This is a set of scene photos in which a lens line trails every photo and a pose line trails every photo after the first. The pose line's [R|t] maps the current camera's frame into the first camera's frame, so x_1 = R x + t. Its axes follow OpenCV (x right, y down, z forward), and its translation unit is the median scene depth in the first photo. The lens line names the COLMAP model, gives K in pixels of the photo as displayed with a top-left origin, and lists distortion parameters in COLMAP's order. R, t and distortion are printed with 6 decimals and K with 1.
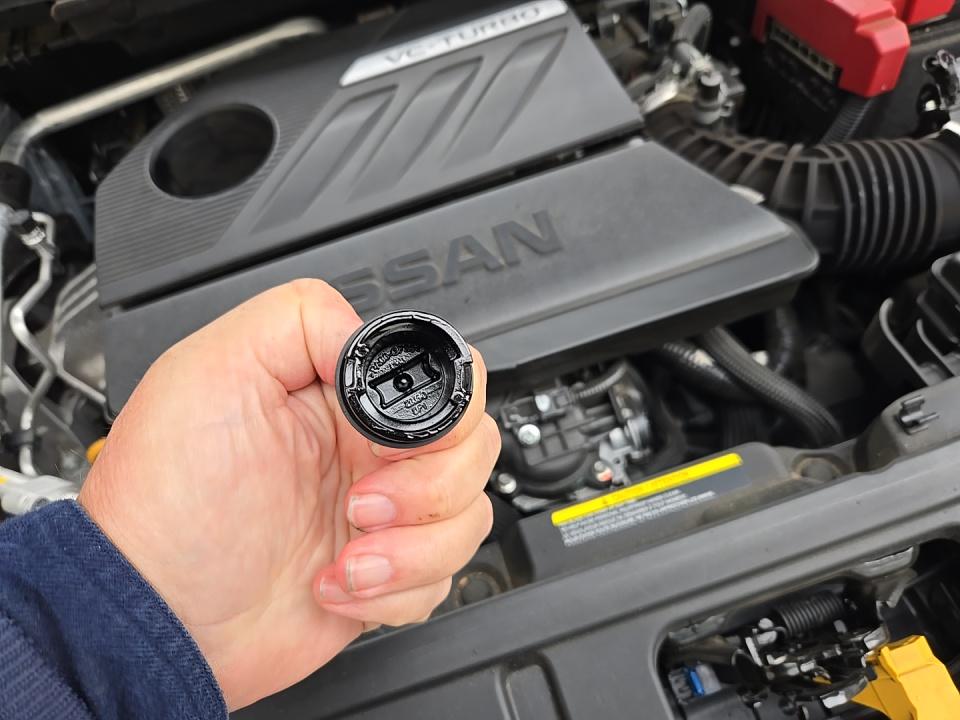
lens RADIAL K [[679.1, 0, 480.0], [0, 679.1, 360.0], [0, 0, 1]] dist [0.000327, -0.007684]
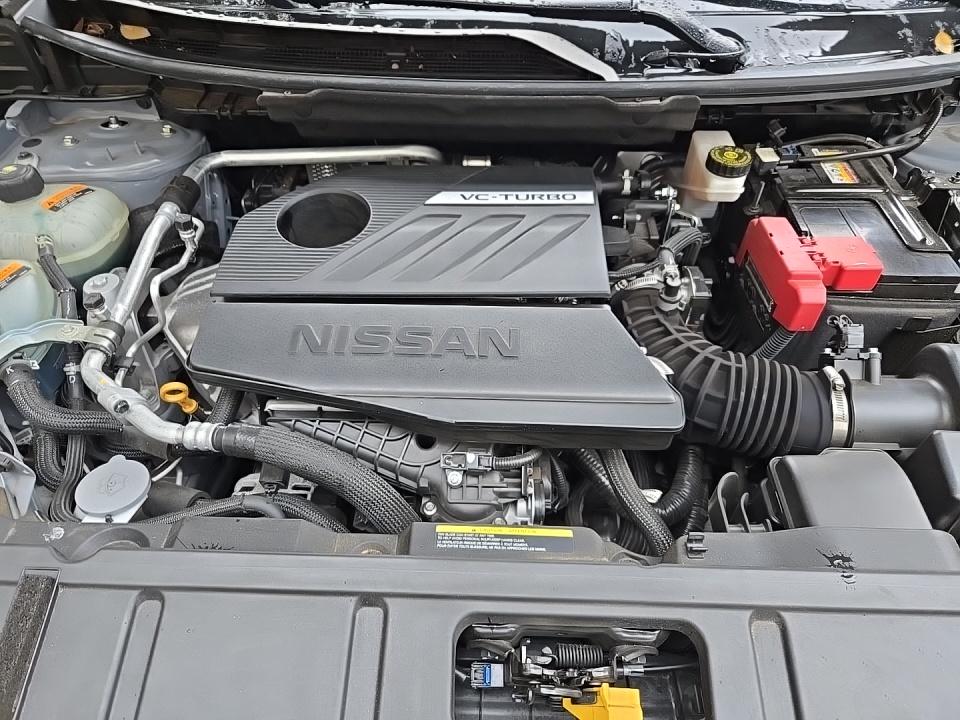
lens RADIAL K [[657.7, 0, 480.0], [0, 657.7, 360.0], [0, 0, 1]] dist [0.019882, 0.003297]
pose [[0.938958, 0.325704, -0.110795, 0.166935], [-0.338324, 0.932607, -0.125620, 0.033213], [0.062414, 0.155436, 0.985872, -0.303364]]
